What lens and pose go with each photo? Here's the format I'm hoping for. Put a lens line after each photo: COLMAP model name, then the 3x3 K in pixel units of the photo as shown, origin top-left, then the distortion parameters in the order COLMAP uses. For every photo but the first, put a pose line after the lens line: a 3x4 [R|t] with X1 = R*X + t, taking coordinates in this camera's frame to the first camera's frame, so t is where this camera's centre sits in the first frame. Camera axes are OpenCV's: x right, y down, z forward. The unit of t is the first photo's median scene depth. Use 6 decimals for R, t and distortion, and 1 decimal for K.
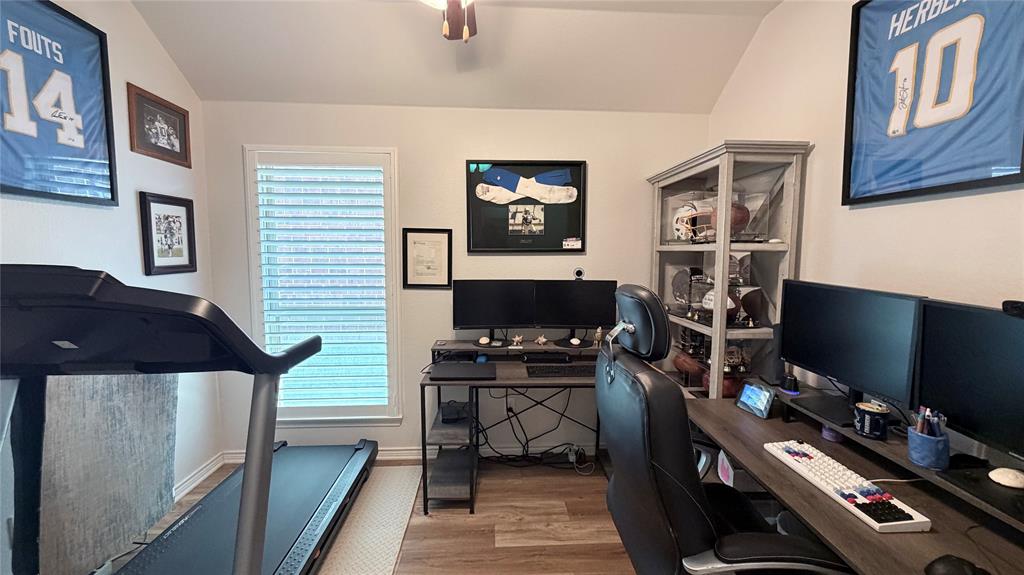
lens RADIAL K [[408.8, 0, 513.2], [0, 408.8, 285.6], [0, 0, 1]] dist [0.001325, -0.000117]
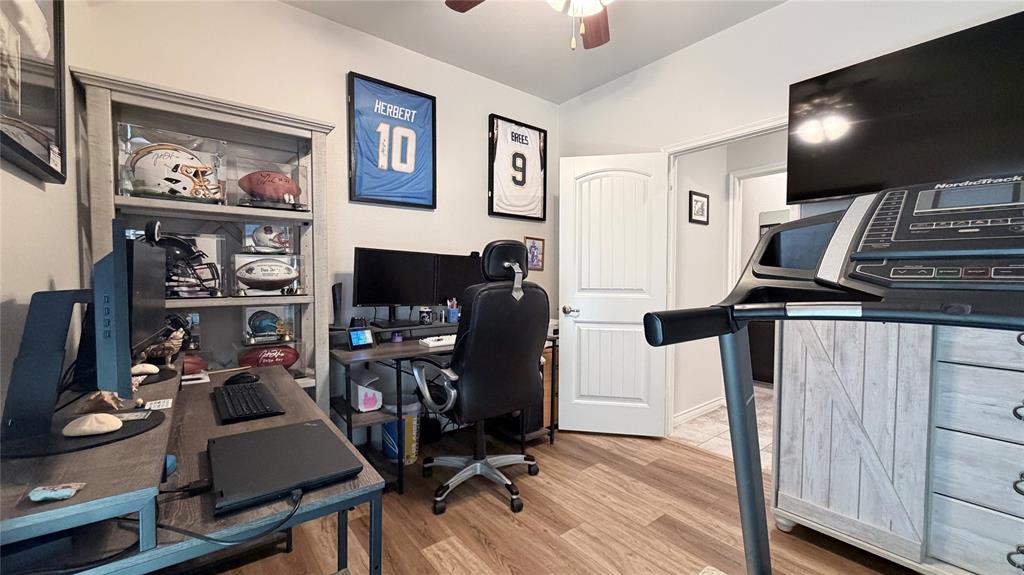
lens RADIAL K [[408.8, 0, 510.6], [0, 408.8, 288.8], [0, 0, 1]] dist [0.001325, -0.000117]
pose [[-0.562332, -0.040342, 0.825927, -0.525392], [0.054389, 0.994842, 0.085623, 0.021843], [-0.825121, 0.093070, -0.557237, 0.932865]]
